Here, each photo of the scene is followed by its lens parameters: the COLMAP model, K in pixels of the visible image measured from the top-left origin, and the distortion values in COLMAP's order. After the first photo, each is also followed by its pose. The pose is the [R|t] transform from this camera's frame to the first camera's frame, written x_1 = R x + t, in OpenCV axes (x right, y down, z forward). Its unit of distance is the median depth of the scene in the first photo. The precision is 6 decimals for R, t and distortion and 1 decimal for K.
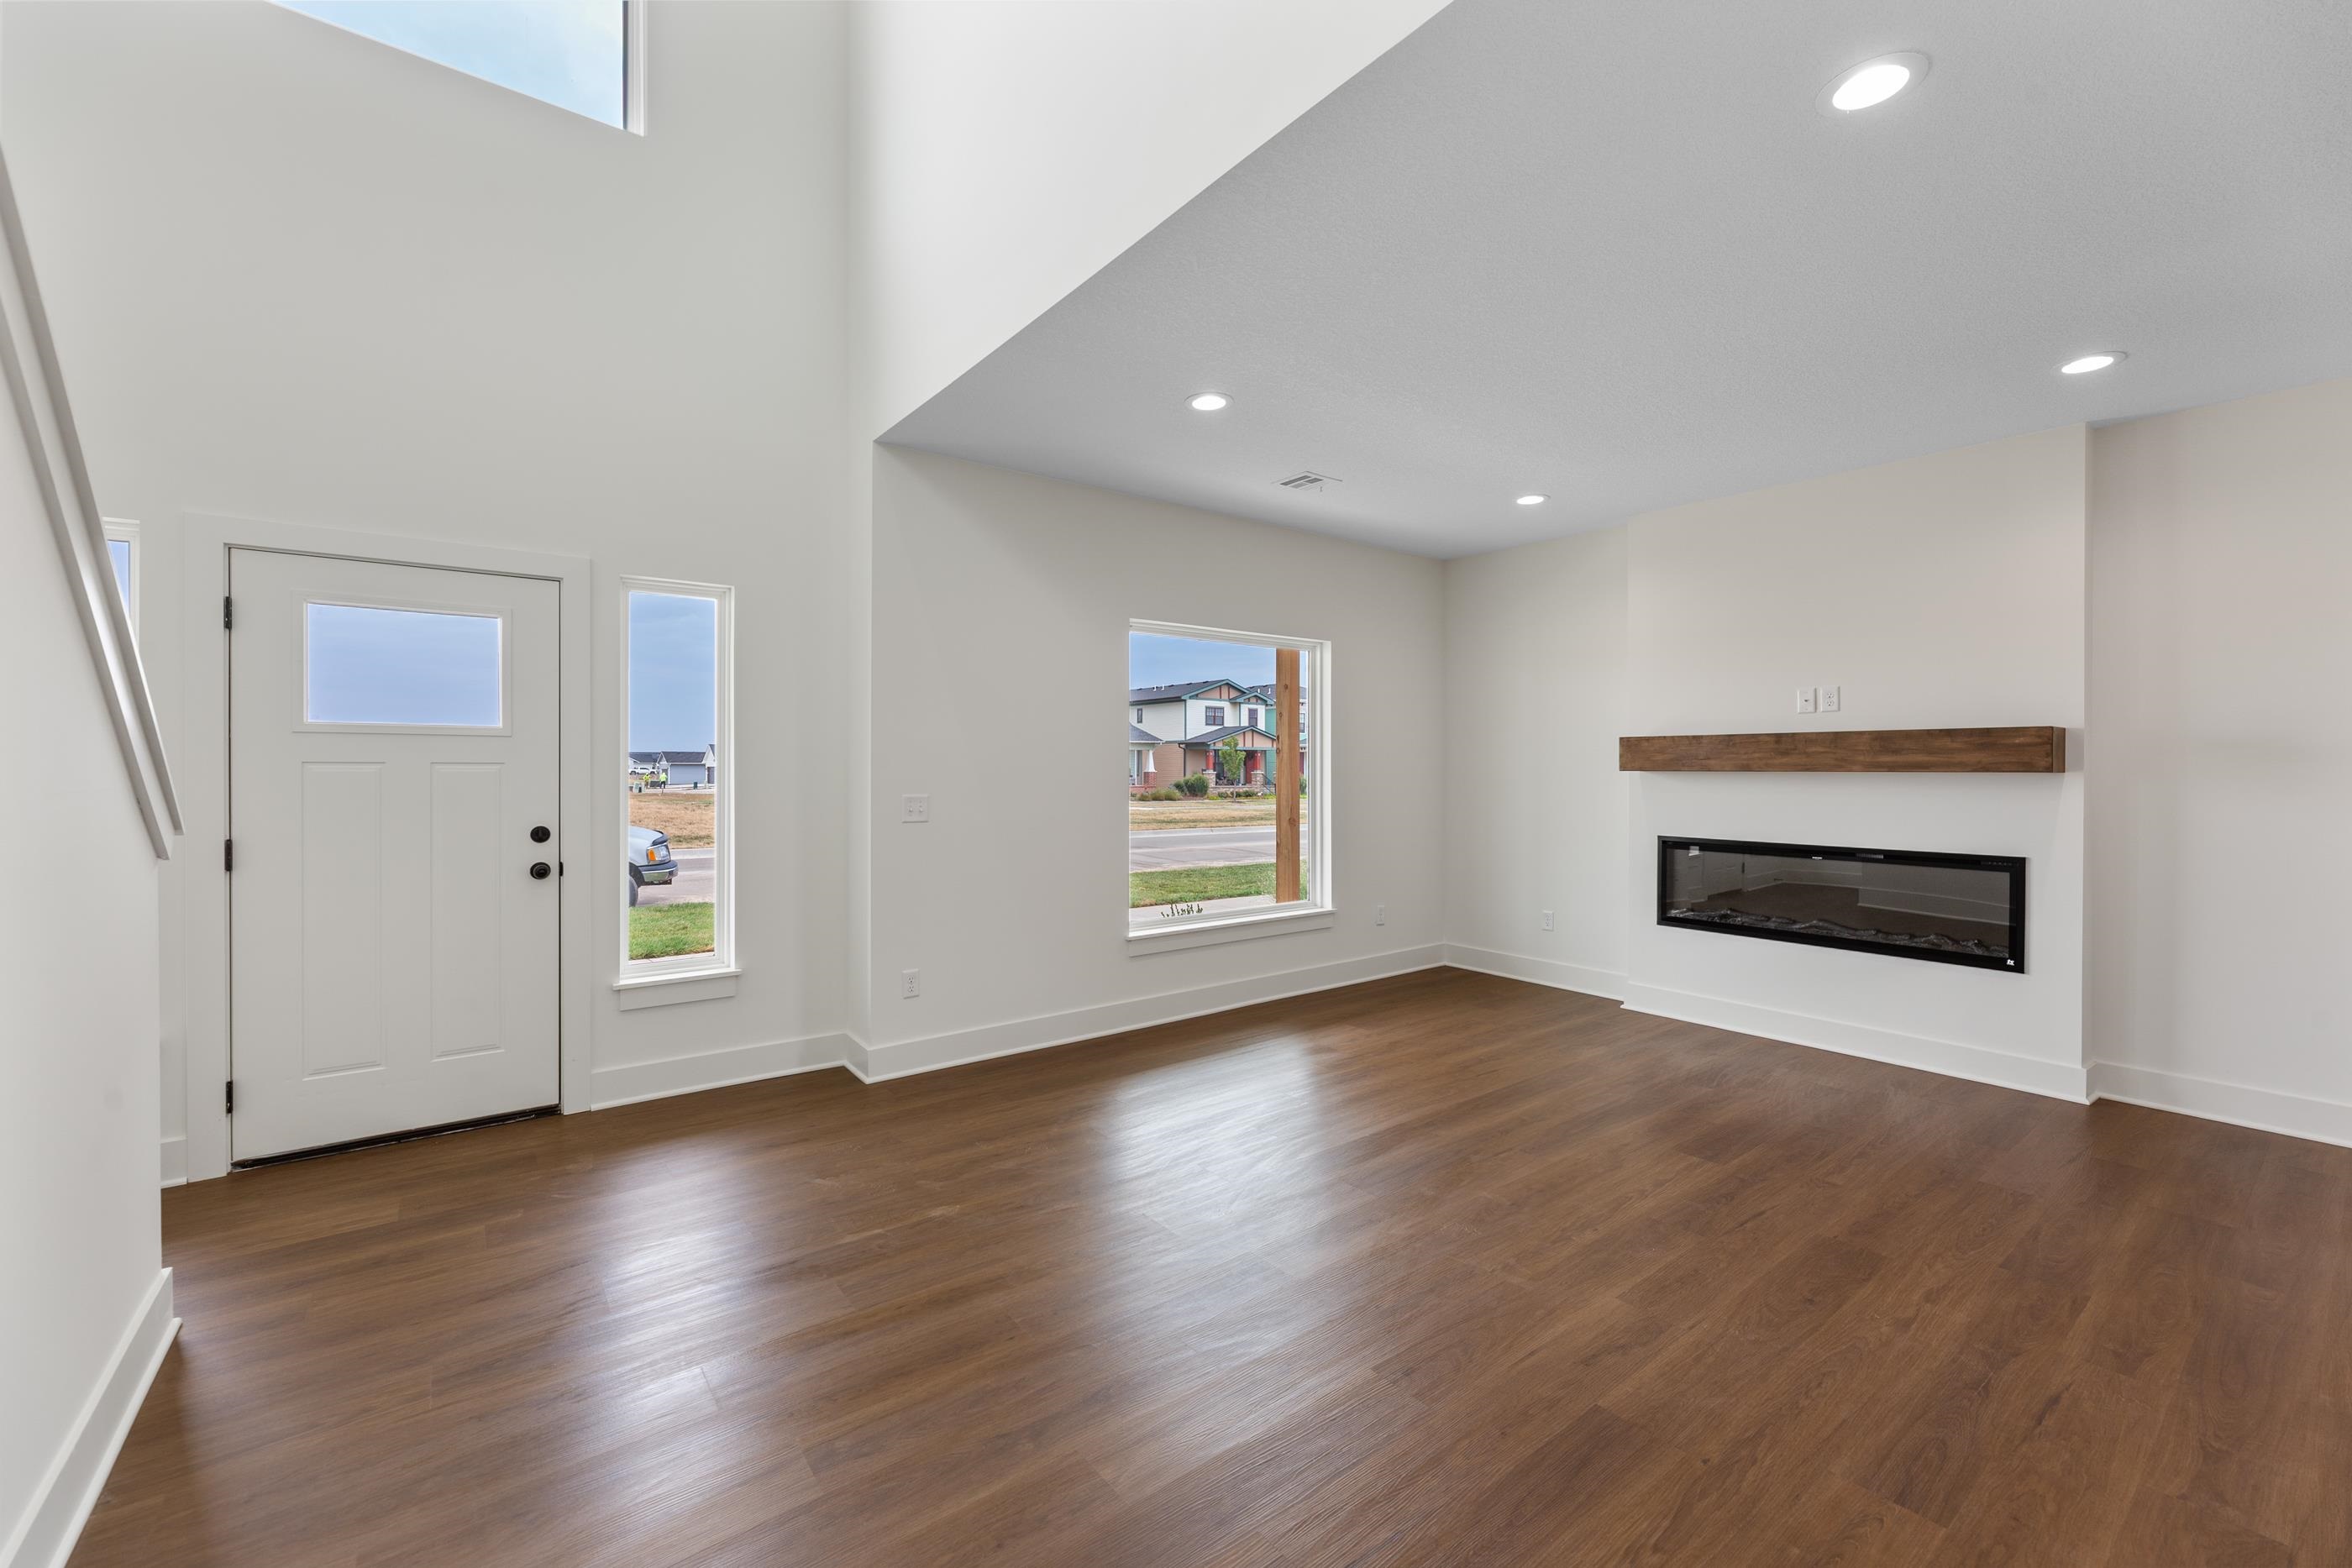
lens RADIAL K [[950.1, 0, 1169.9], [0, 950.1, 772.8], [0, 0, 1]] dist [0.001144, -0.000124]
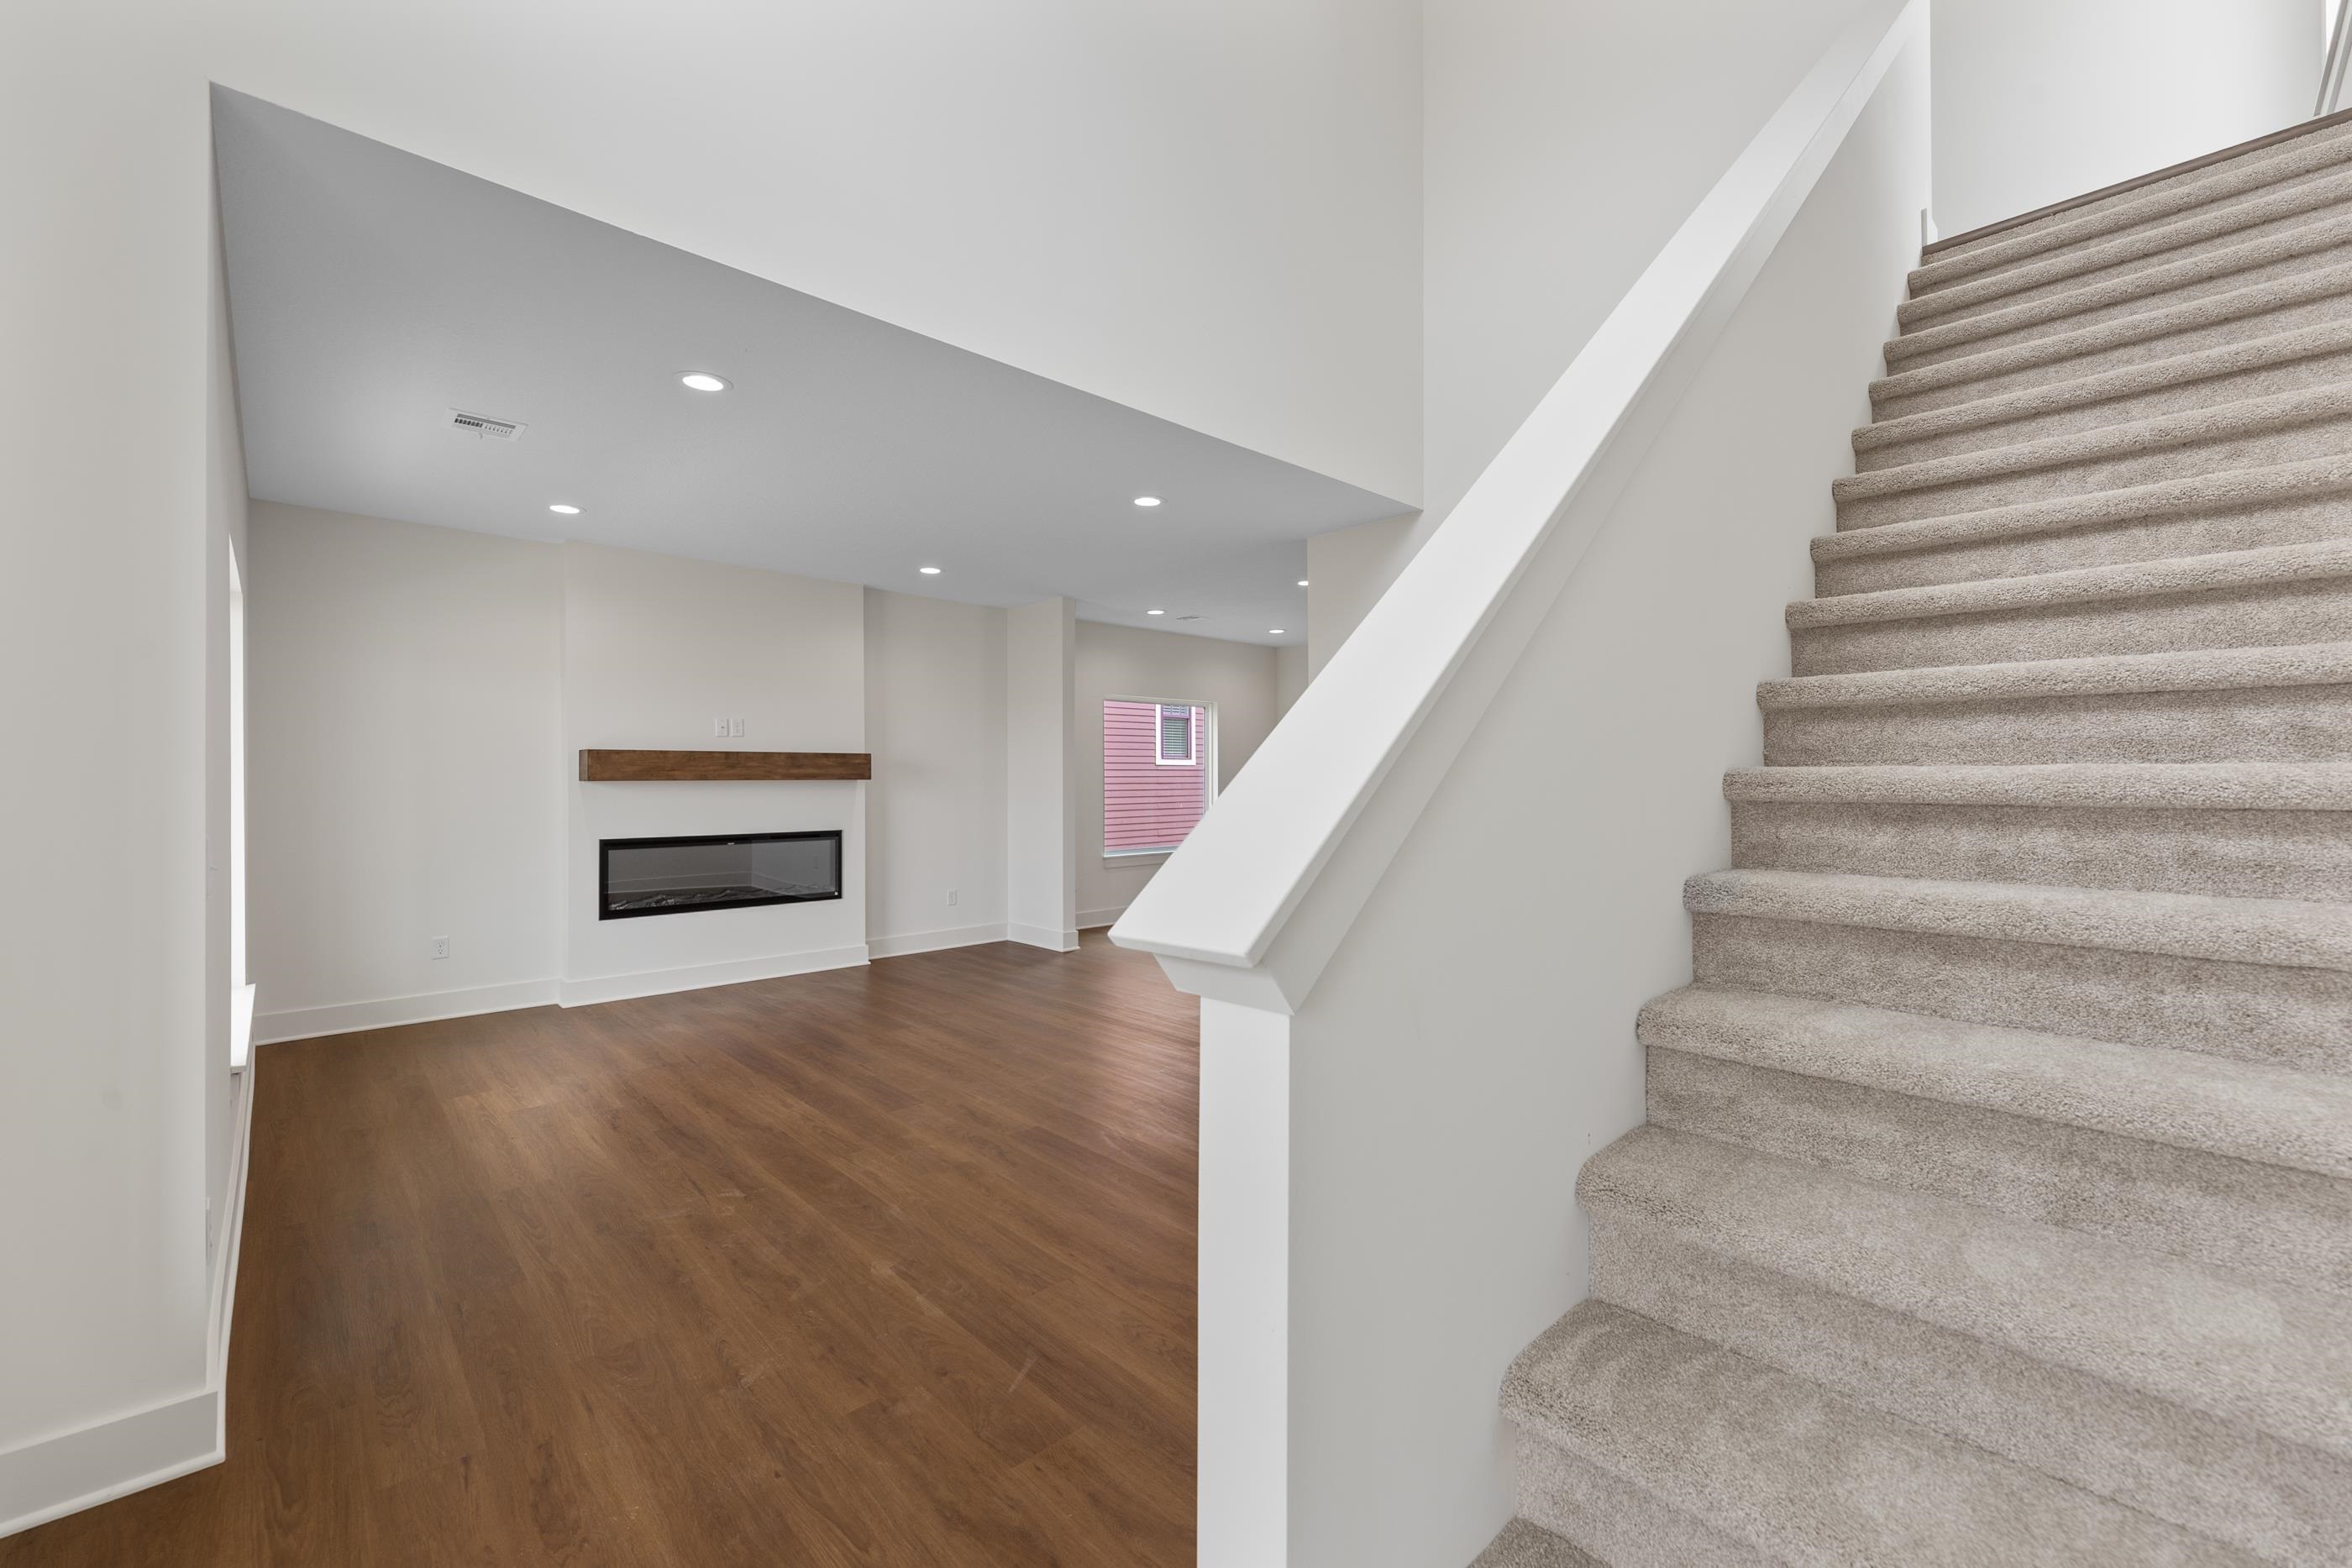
lens RADIAL K [[950.1, 0, 1170.7], [0, 950.1, 780.5], [0, 0, 1]] dist [0.001144, -0.000124]
pose [[-0.104283, -0.005860, 0.994530, -0.775889], [0.007353, 0.999951, 0.006663, -0.005333], [-0.994520, 0.008007, -0.104235, 0.544561]]
